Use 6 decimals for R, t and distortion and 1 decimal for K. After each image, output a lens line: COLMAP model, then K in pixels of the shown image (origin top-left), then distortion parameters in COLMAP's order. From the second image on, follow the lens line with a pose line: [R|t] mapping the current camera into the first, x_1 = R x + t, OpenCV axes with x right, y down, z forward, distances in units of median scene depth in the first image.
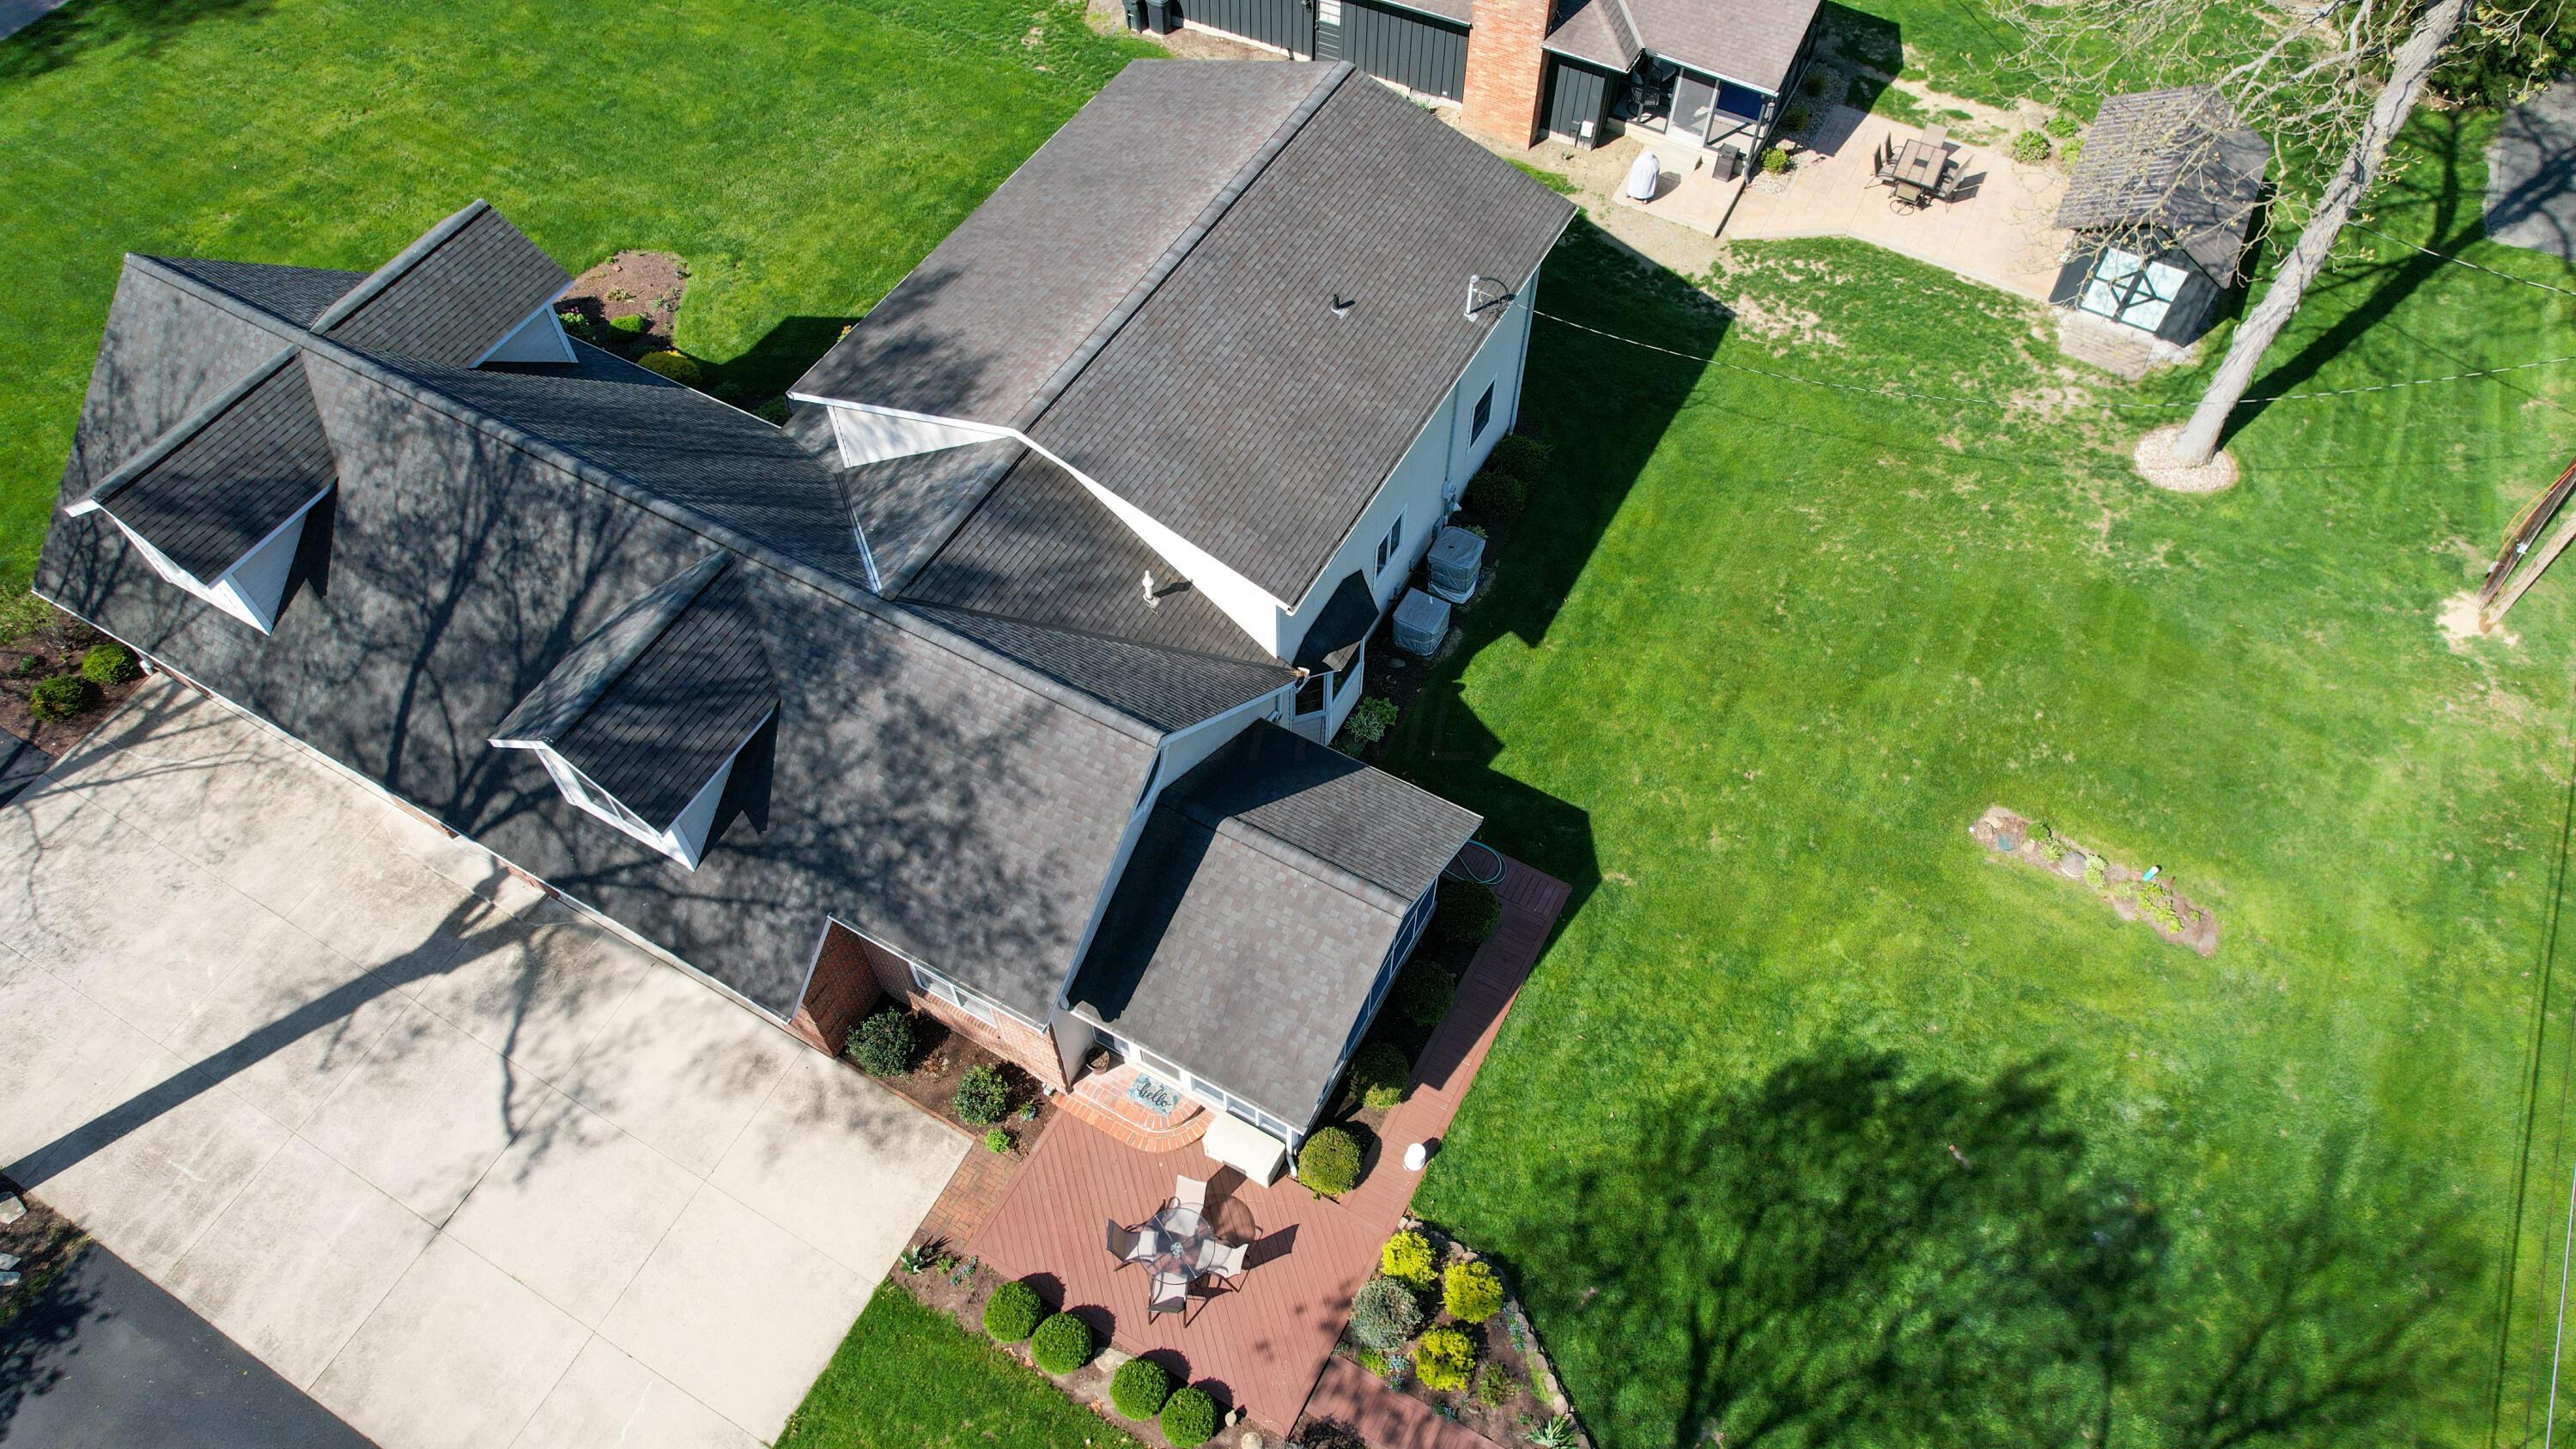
lens RADIAL K [[1636.4, 0, 1292.1], [0, 1636.4, 727.8], [0, 0, 1]] dist [-0.075832, 0.061435]
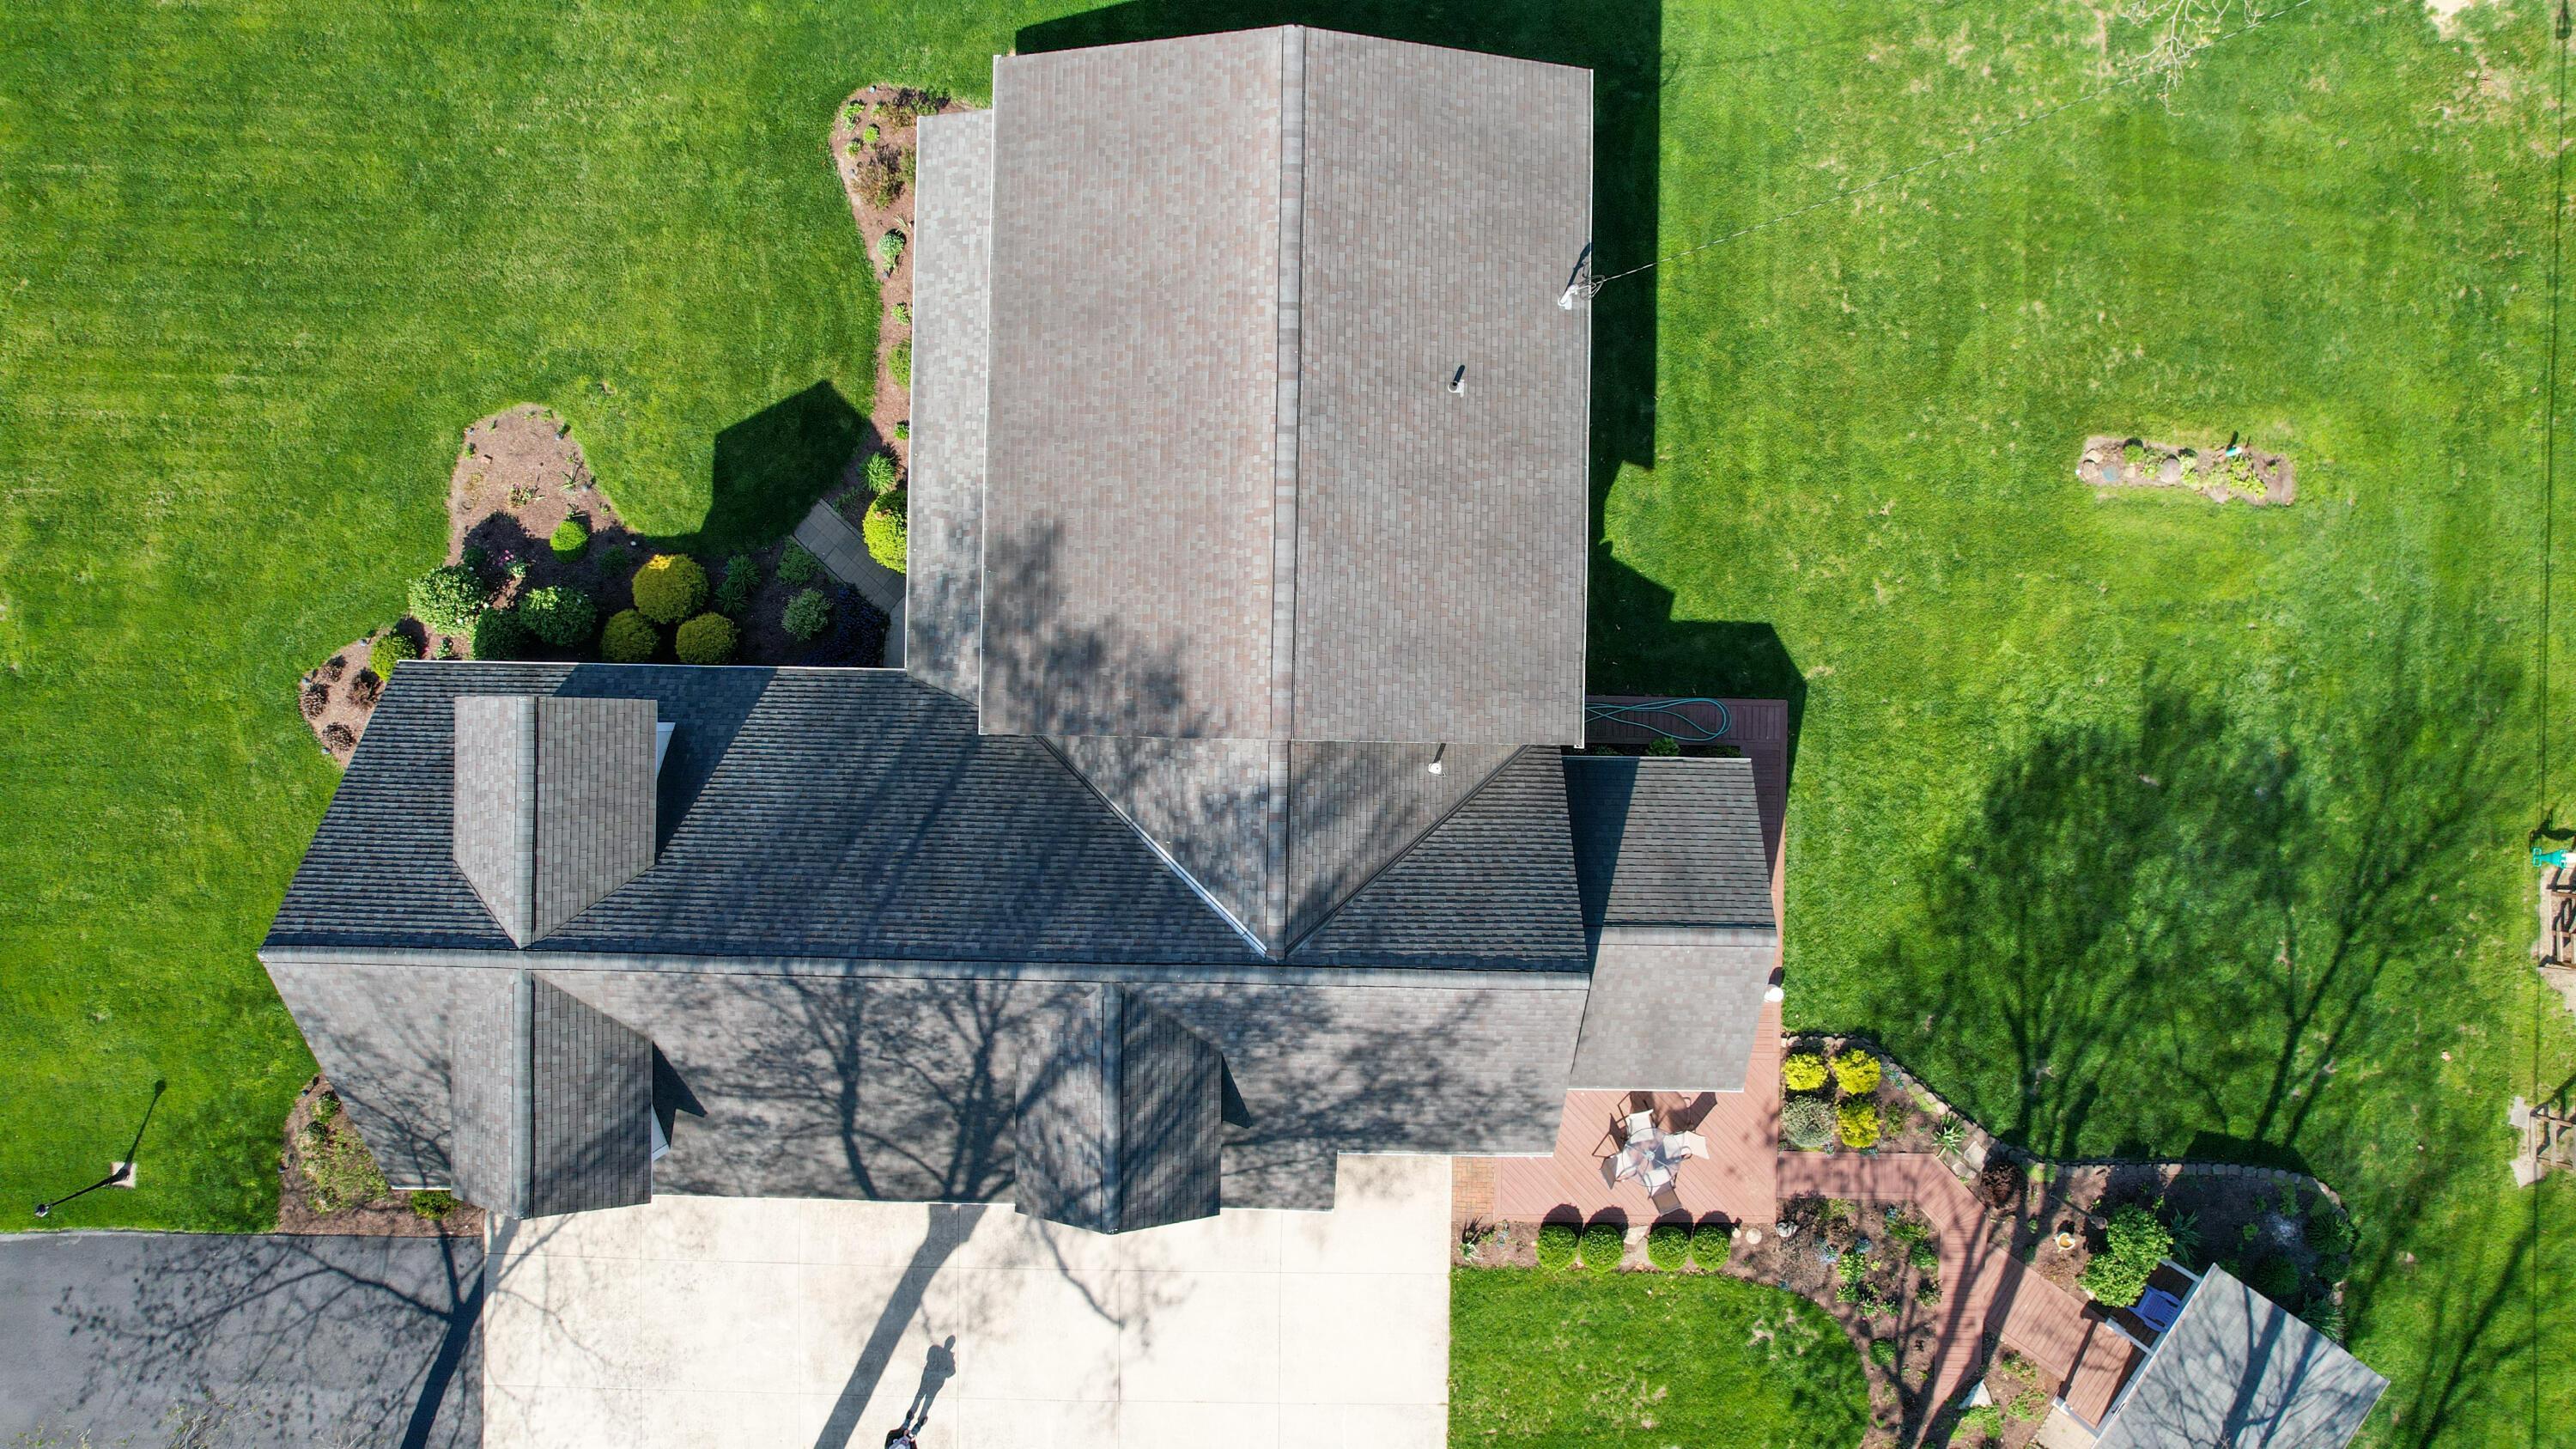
lens RADIAL K [[1636.4, 0, 1292.1], [0, 1636.4, 727.8], [0, 0, 1]] dist [-0.075832, 0.061435]
pose [[0.885722, -0.464213, -0.001489, -0.135123], [0.381860, 0.726762, 0.570964, -0.643296], [-0.263967, -0.506284, 0.820974, 0.150043]]
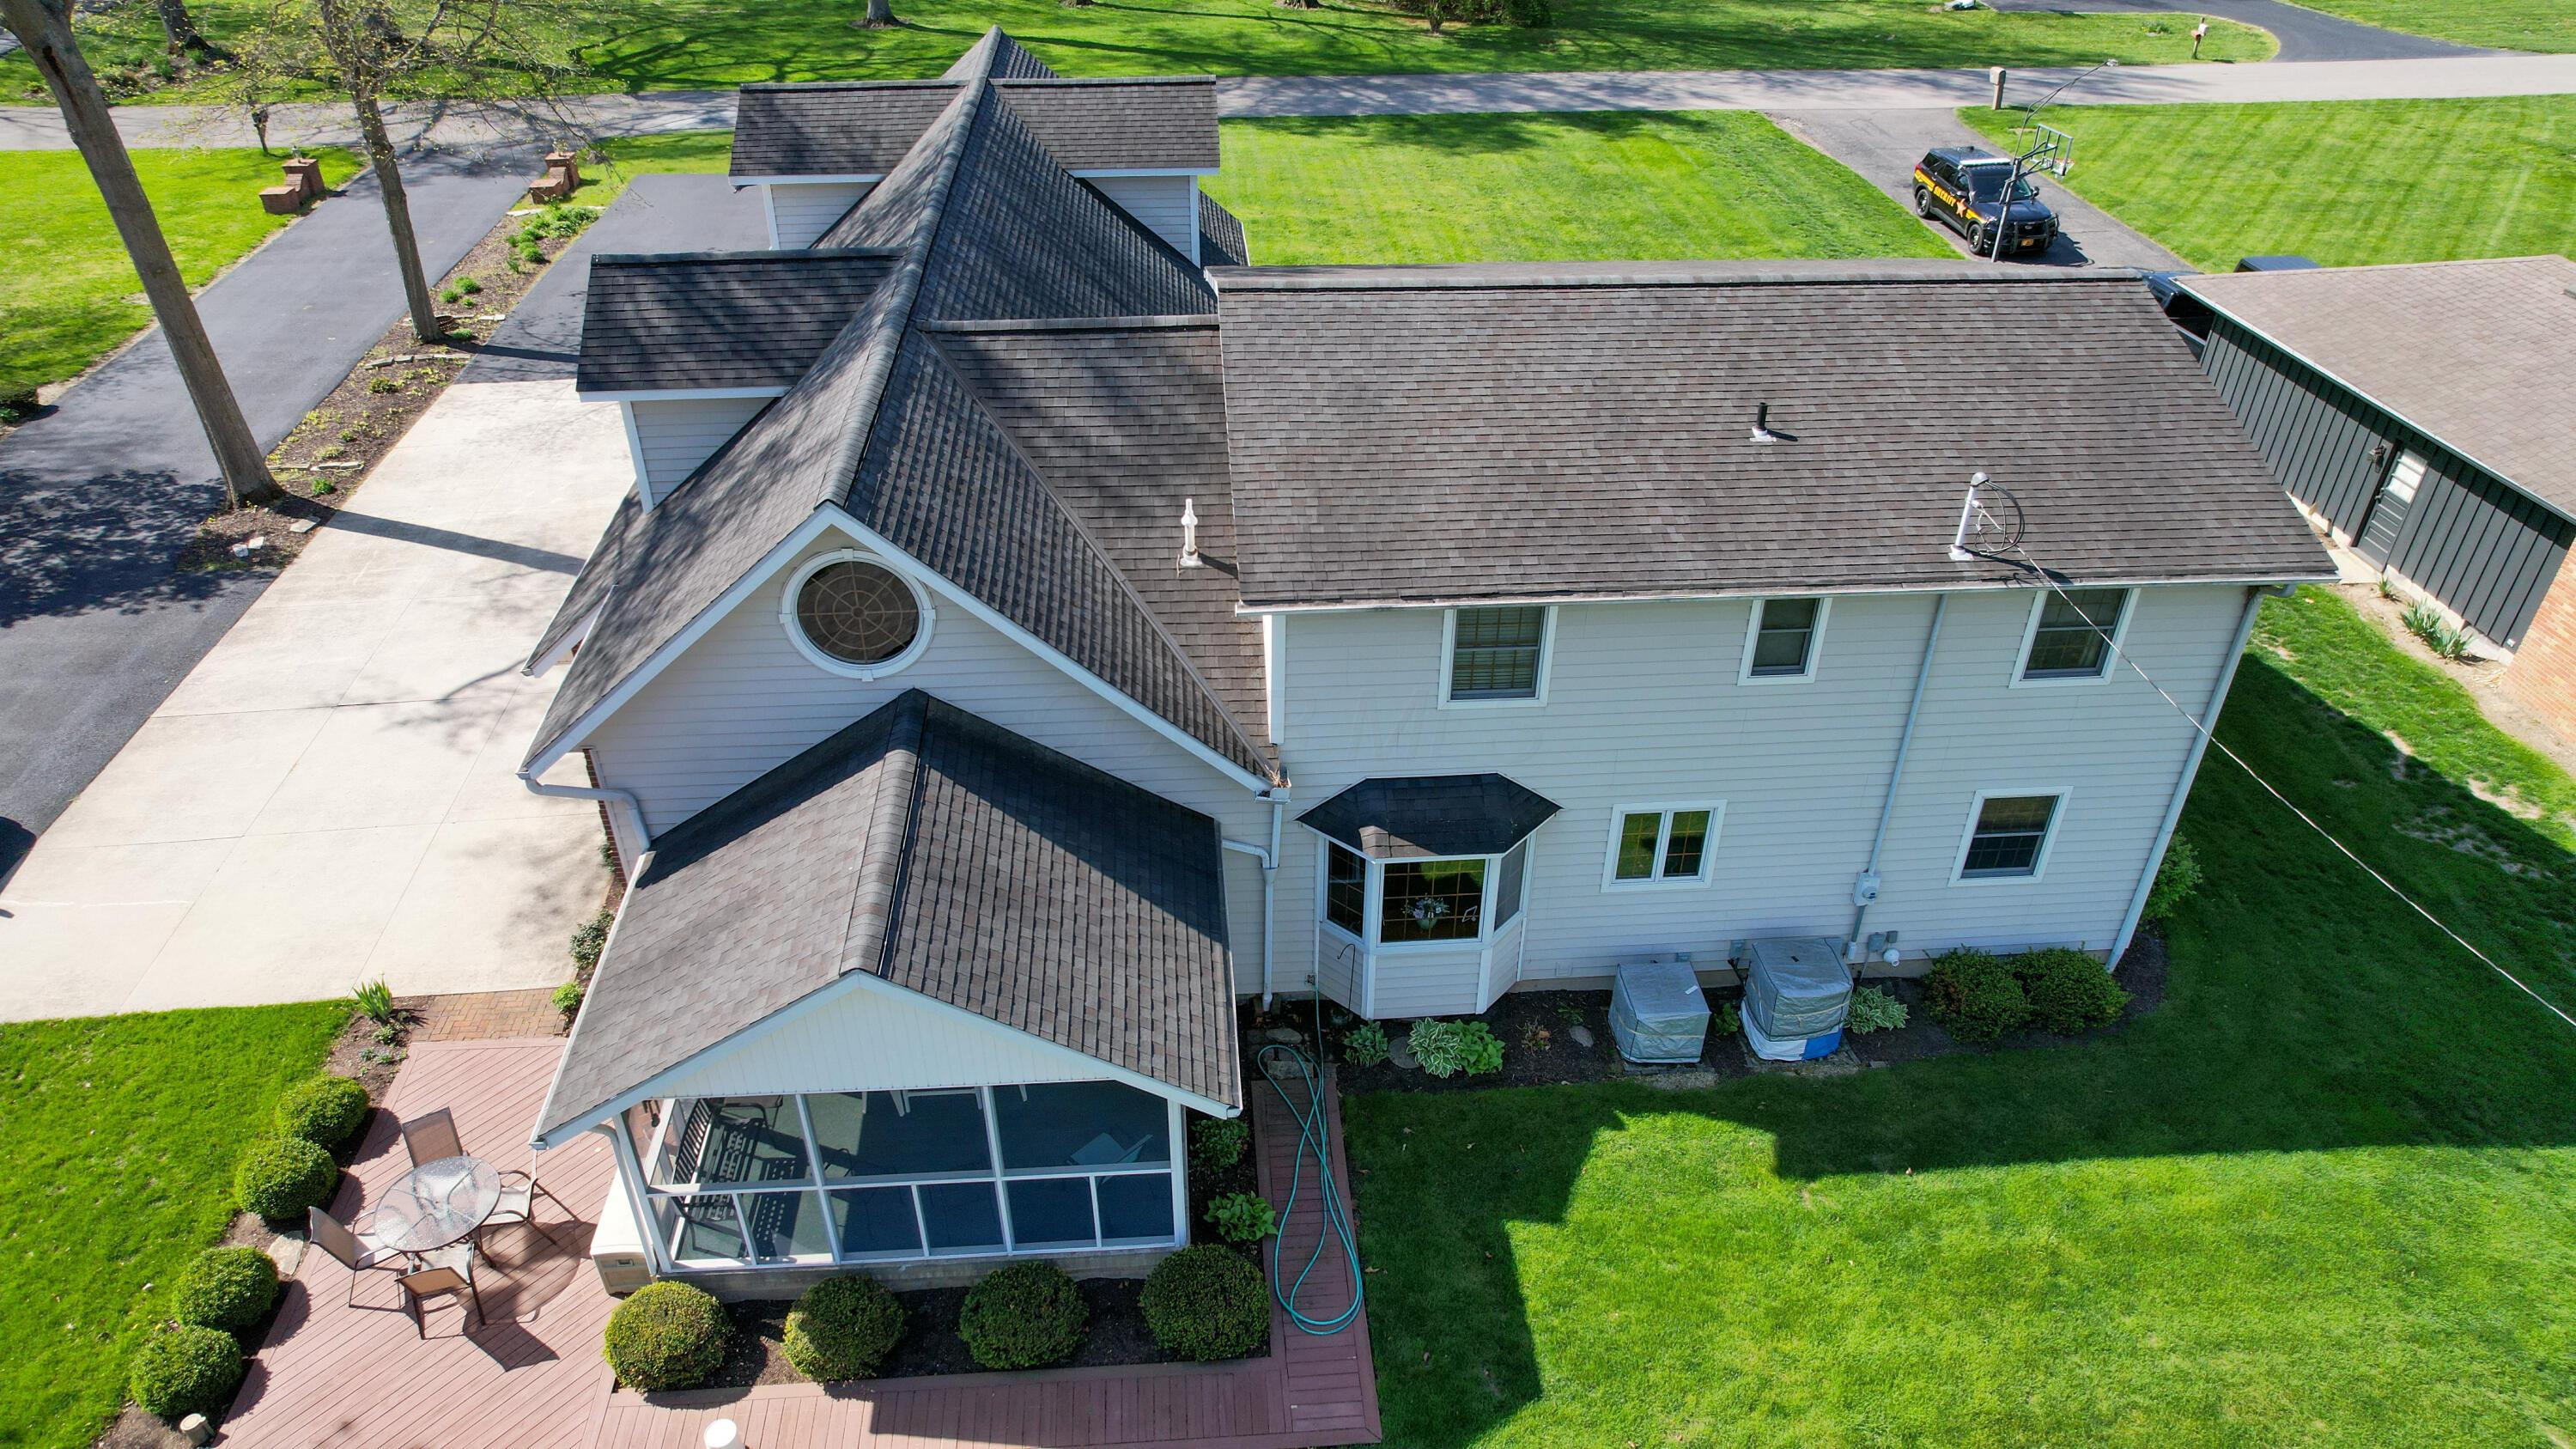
lens RADIAL K [[1636.4, 0, 1292.1], [0, 1636.4, 727.8], [0, 0, 1]] dist [-0.075832, 0.061435]
pose [[0.549297, 0.468983, -0.691612, 0.387571], [-0.688945, 0.722552, -0.057216, -0.015122], [0.472892, 0.507911, 0.719999, 0.494303]]
